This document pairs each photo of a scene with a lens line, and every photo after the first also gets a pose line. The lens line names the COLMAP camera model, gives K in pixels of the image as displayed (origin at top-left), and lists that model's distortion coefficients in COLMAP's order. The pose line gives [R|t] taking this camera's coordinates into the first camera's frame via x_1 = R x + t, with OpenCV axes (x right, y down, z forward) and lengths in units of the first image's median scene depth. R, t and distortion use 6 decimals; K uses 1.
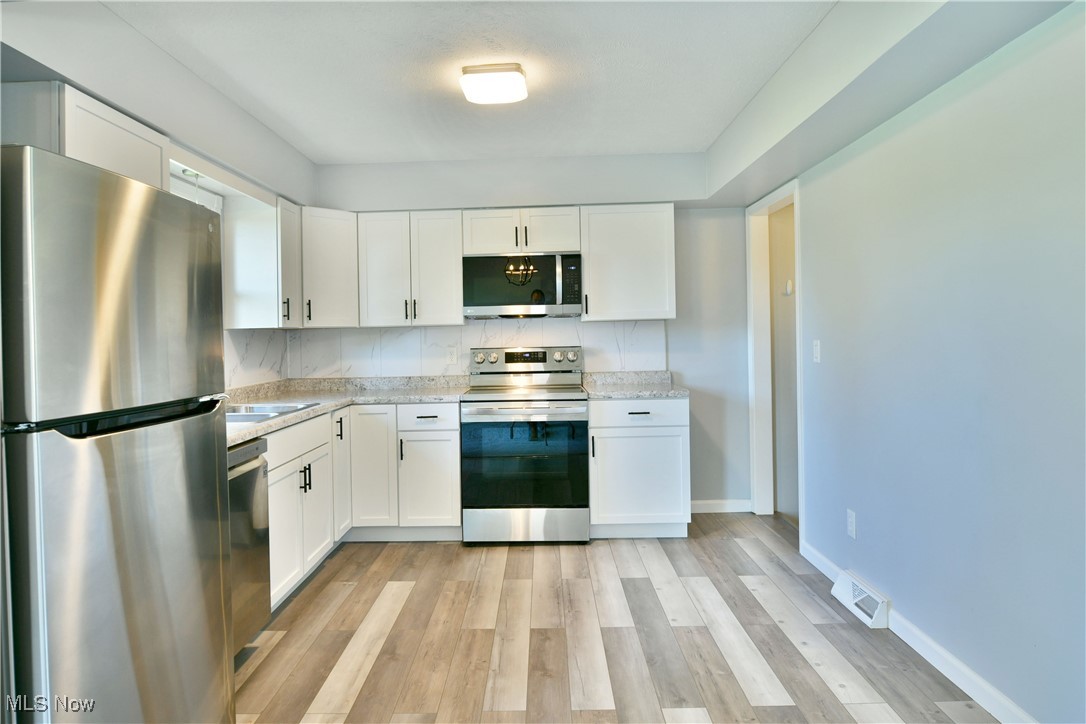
lens RADIAL K [[668.6, 0, 522.5], [0, 668.6, 337.8], [0, 0, 1]] dist [-0.013998, -0.006433]
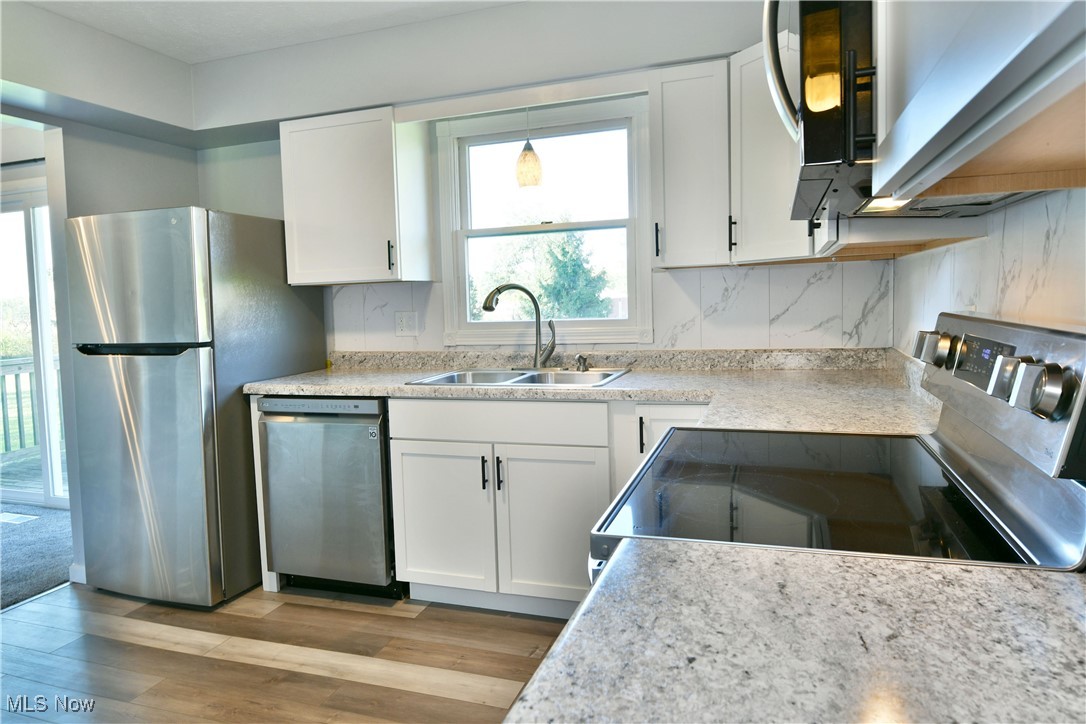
lens RADIAL K [[668.6, 0, 538.2], [0, 668.6, 354.2], [0, 0, 1]] dist [-0.013998, -0.006433]
pose [[-0.300858, 0.116462, -0.946531, 0.304840], [0.041635, 0.993173, 0.108968, -0.006586], [0.952760, -0.006625, -0.303653, 1.054883]]
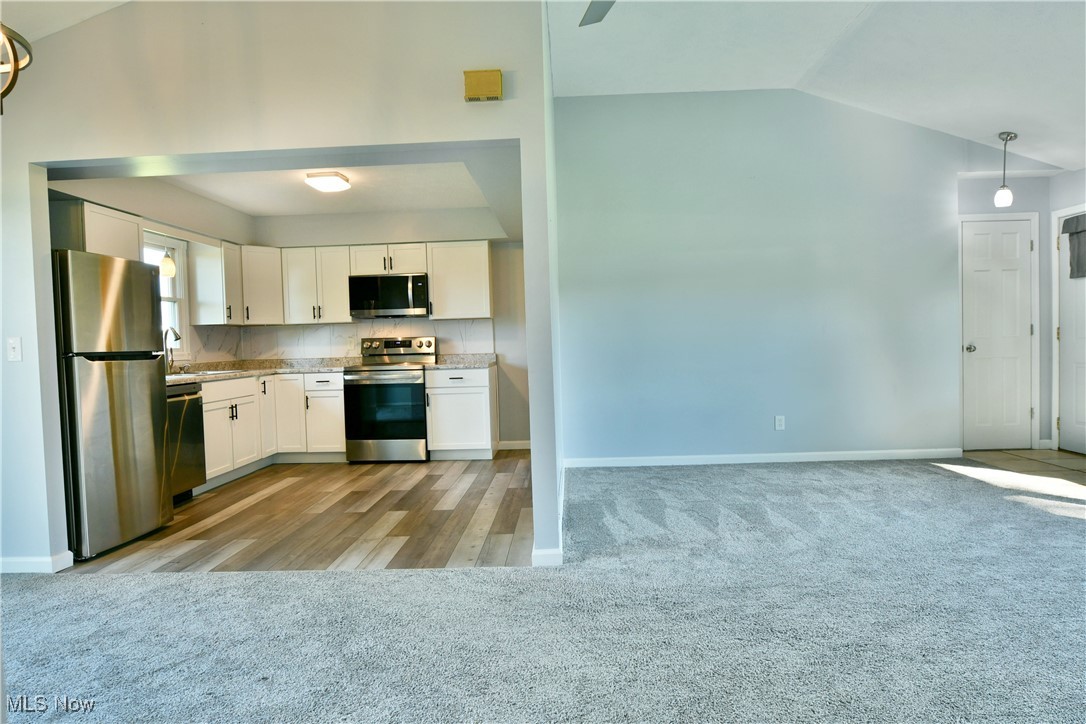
lens RADIAL K [[668.6, 0, 540.5], [0, 668.6, 371.3], [0, 0, 1]] dist [-0.013998, -0.006433]
pose [[0.999822, -0.003406, -0.018537, 0.398563], [0.004211, 0.999041, 0.043583, 0.029580], [0.018371, -0.043653, 0.998878, -0.549883]]
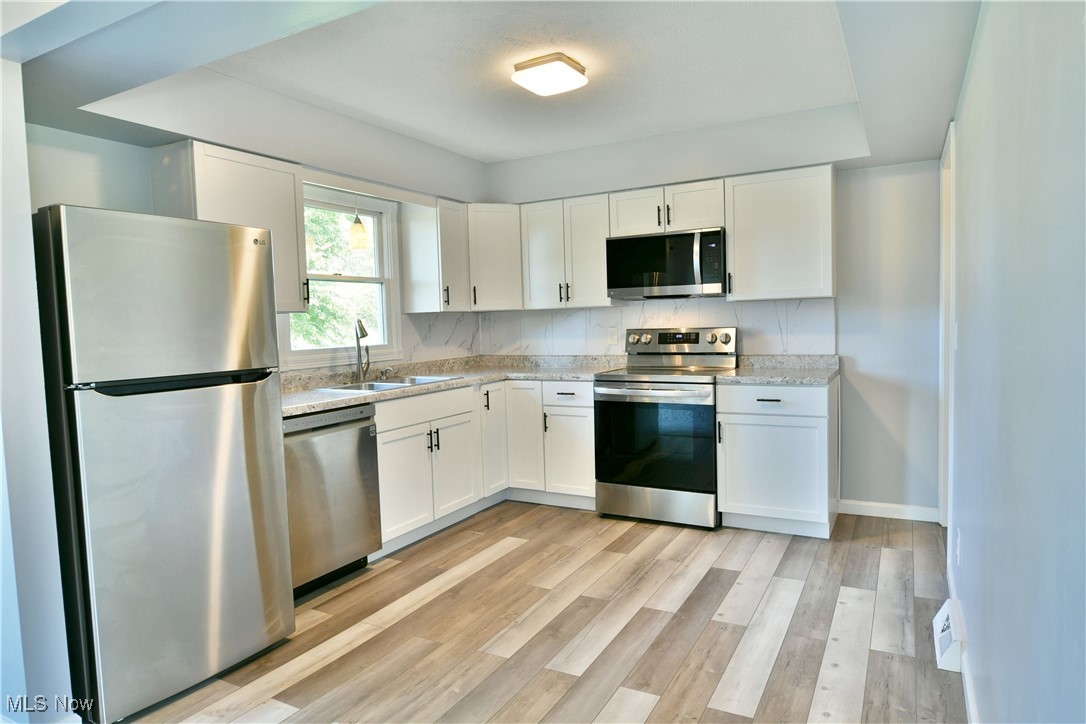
lens RADIAL K [[668.6, 0, 542.5], [0, 668.6, 360.7], [0, 0, 1]] dist [-0.013998, -0.006433]
pose [[0.889582, 0.024197, -0.456134, 0.315599], [0.008484, 0.997549, 0.069462, -0.009097], [0.456697, -0.065662, 0.887196, 0.036917]]
